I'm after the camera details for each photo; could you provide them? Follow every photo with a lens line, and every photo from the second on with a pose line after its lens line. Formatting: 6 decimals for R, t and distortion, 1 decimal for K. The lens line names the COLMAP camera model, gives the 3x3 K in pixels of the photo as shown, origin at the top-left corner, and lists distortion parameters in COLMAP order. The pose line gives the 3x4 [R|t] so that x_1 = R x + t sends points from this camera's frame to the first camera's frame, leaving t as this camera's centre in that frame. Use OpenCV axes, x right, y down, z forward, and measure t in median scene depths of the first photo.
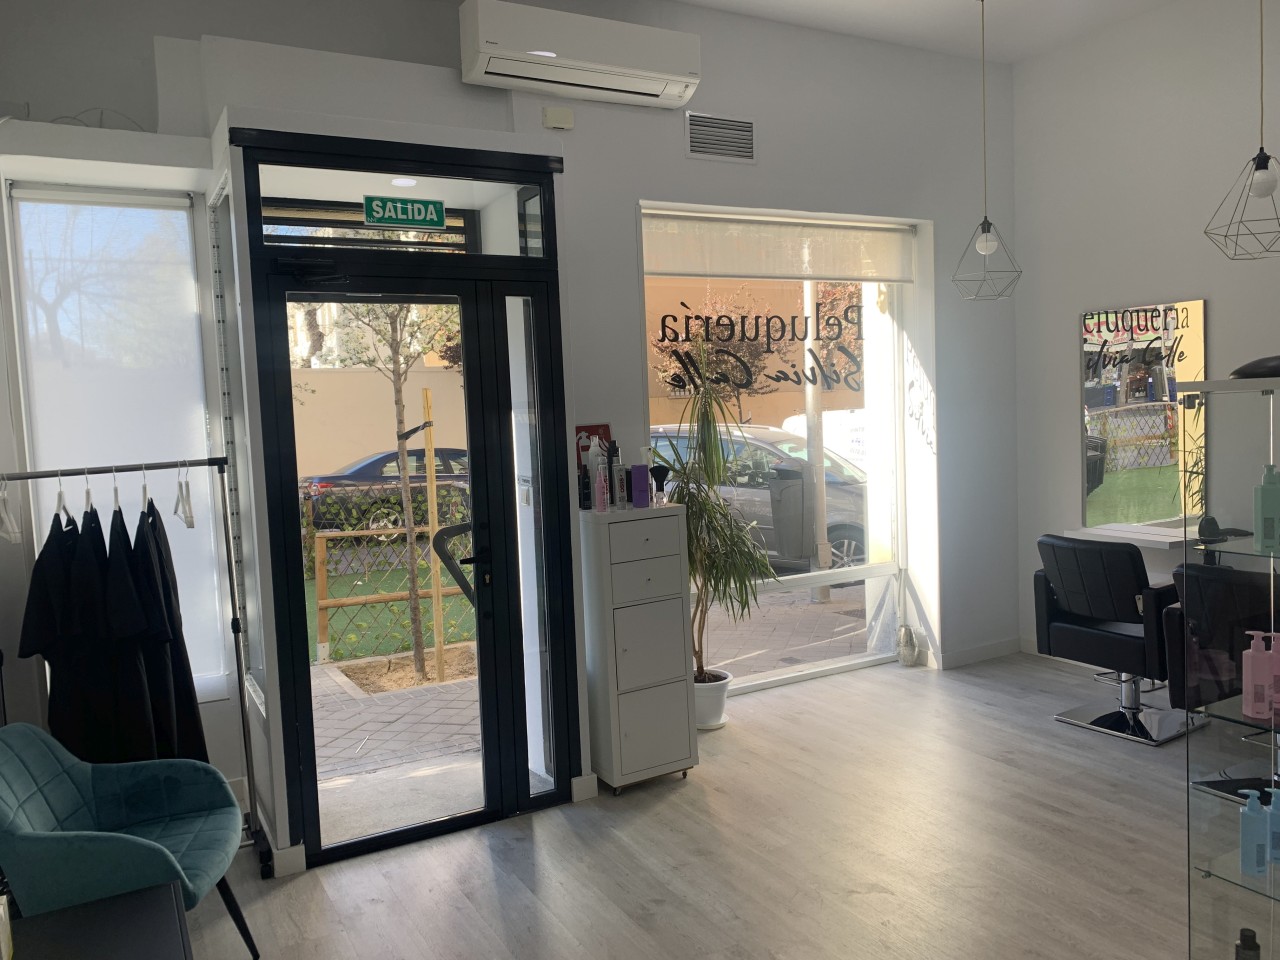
lens RADIAL K [[981.0, 0, 640.0], [0, 981.0, 480.0], [0, 0, 1]] dist [0.001039, 0.000853]
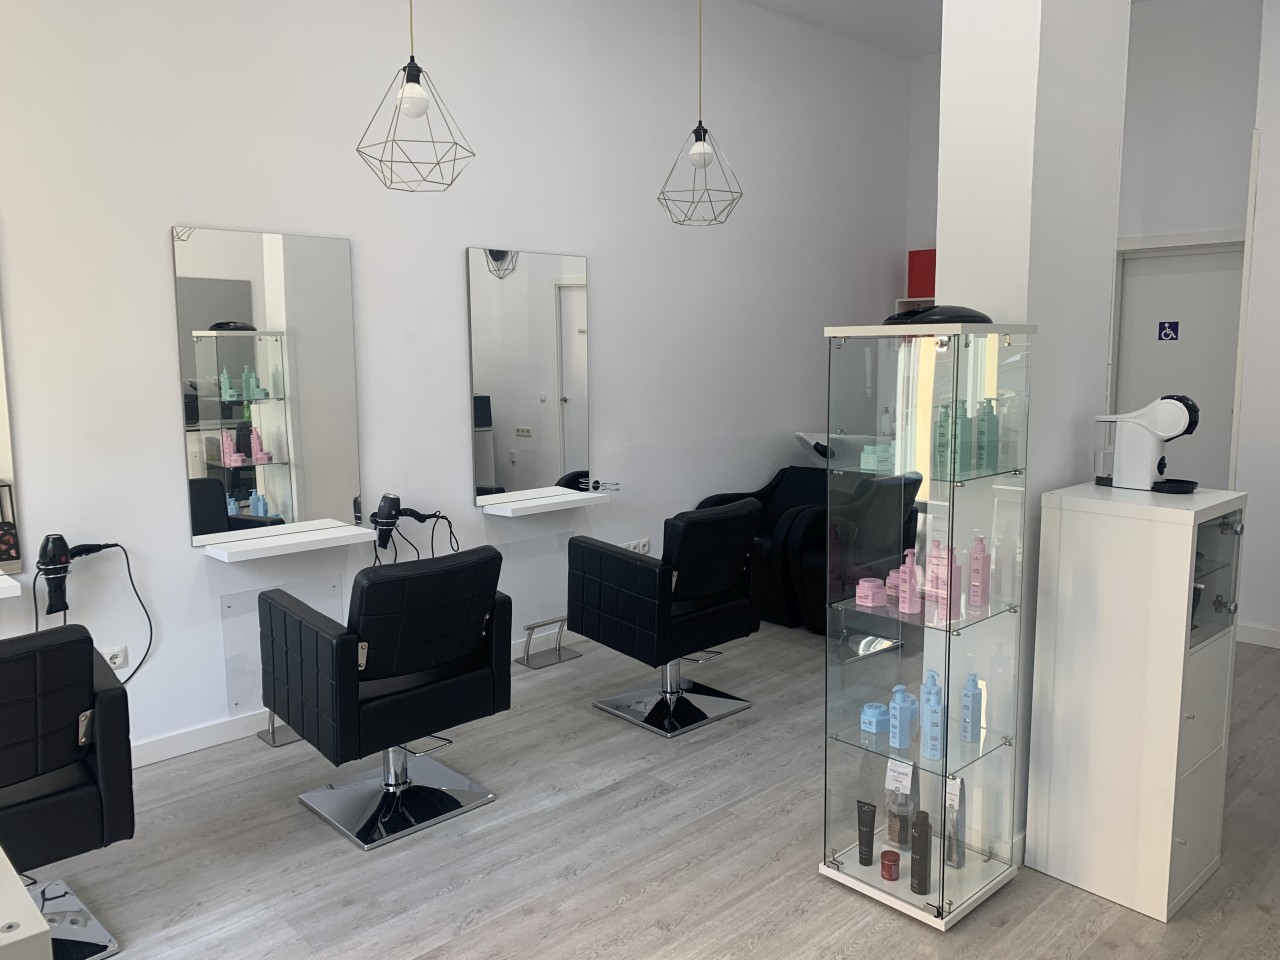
lens RADIAL K [[981.0, 0, 640.0], [0, 981.0, 480.0], [0, 0, 1]] dist [0.001039, 0.000853]
pose [[-0.245270, -0.087153, 0.965529, -0.253168], [0.086860, 0.989970, 0.111424, -0.057144], [-0.965556, 0.111195, -0.235239, 1.041973]]
